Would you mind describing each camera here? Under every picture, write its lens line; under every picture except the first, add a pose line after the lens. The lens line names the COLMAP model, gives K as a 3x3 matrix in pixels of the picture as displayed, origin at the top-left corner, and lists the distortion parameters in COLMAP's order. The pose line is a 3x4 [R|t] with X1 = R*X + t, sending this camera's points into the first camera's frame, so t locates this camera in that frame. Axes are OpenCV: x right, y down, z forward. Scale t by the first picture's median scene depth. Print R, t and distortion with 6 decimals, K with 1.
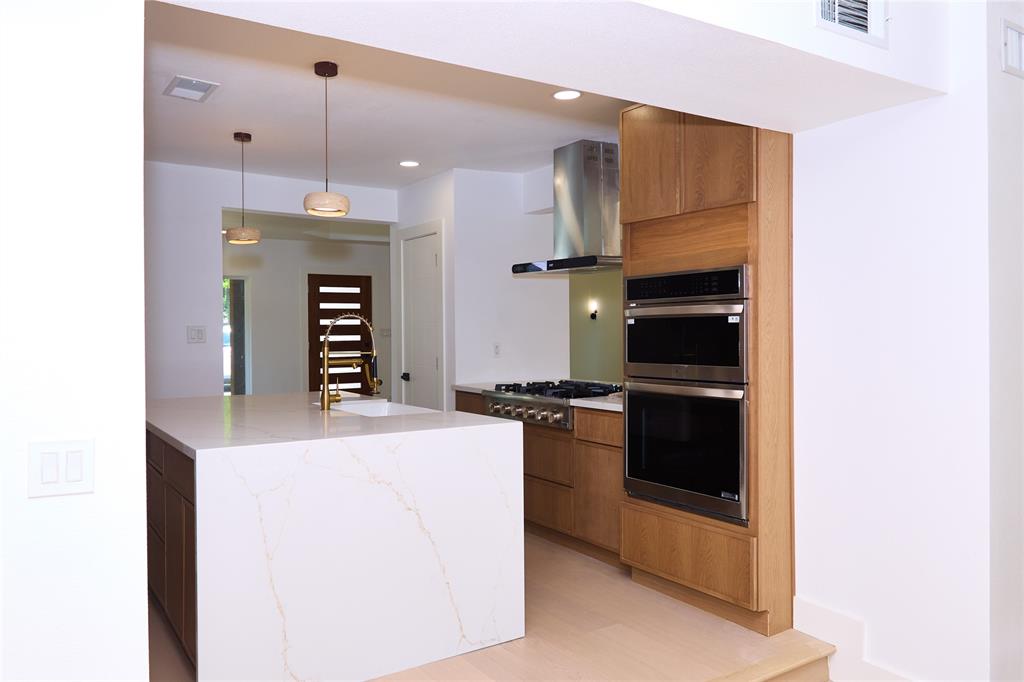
lens RADIAL K [[763.6, 0, 511.5], [0, 763.6, 325.6], [0, 0, 1]] dist [-0.017818, 0.009959]
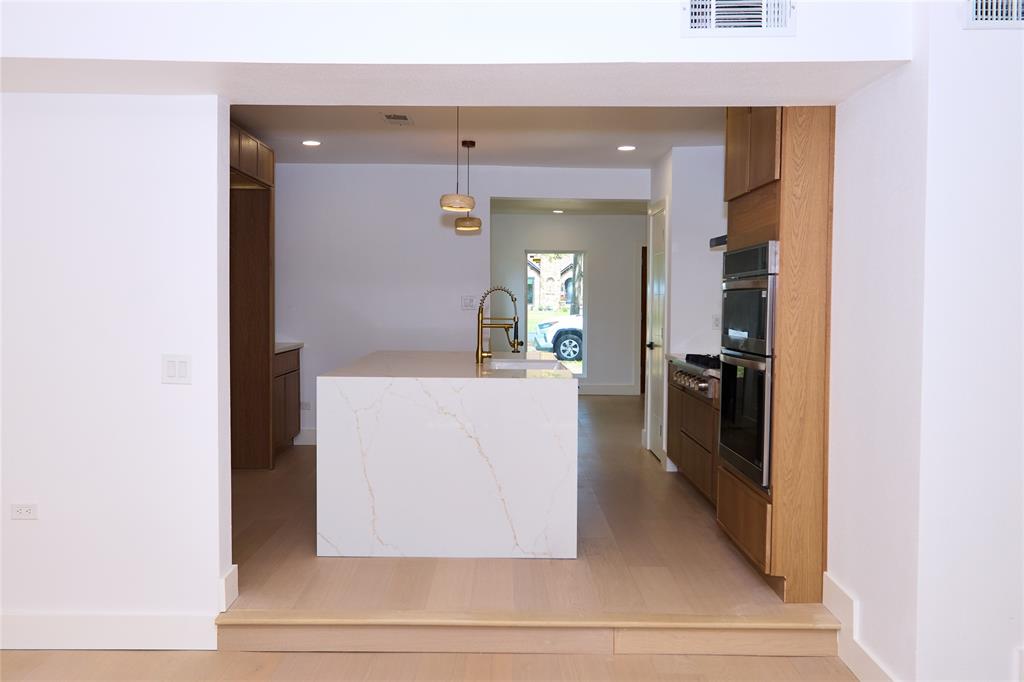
lens RADIAL K [[806.4, 0, 486.9], [0, 806.4, 319.5], [0, 0, 1]] dist [-0.005174, -0.003537]
pose [[0.834307, 0.025548, -0.550707, 0.573920], [-0.009985, 0.999462, 0.031238, -0.003979], [0.551209, -0.020563, 0.834114, -0.121519]]
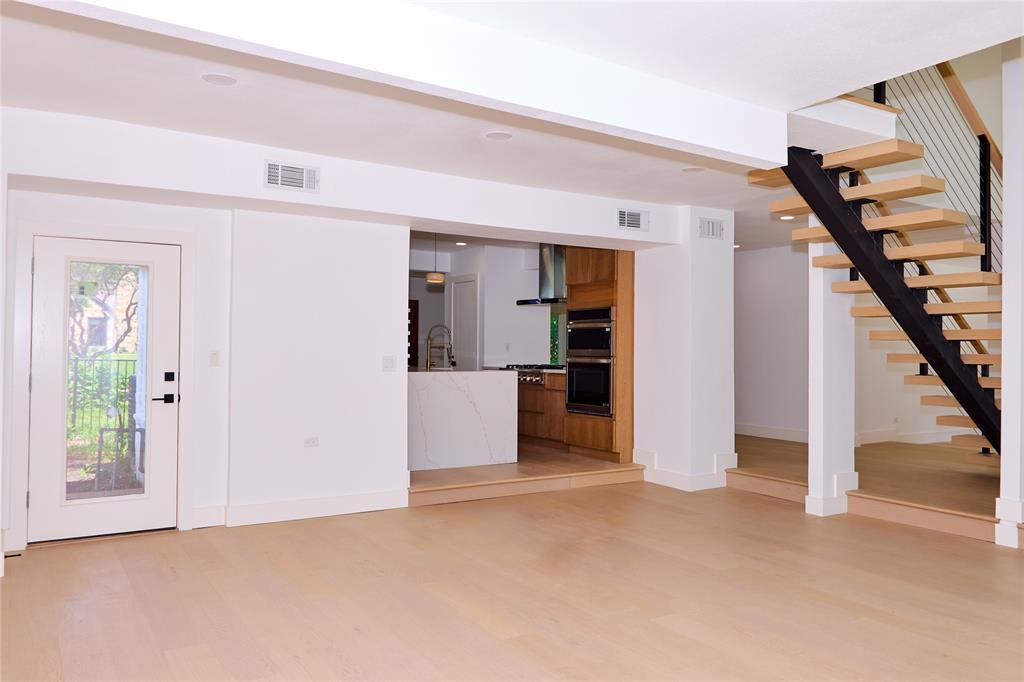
lens RADIAL K [[763.6, 0, 511.5], [0, 763.6, 325.6], [0, 0, 1]] dist [-0.017818, 0.009959]
pose [[0.999750, 0.016076, -0.015513, 0.029175], [-0.016434, 0.999595, -0.023225, 0.038926], [0.015133, 0.023474, 0.999610, -1.348373]]
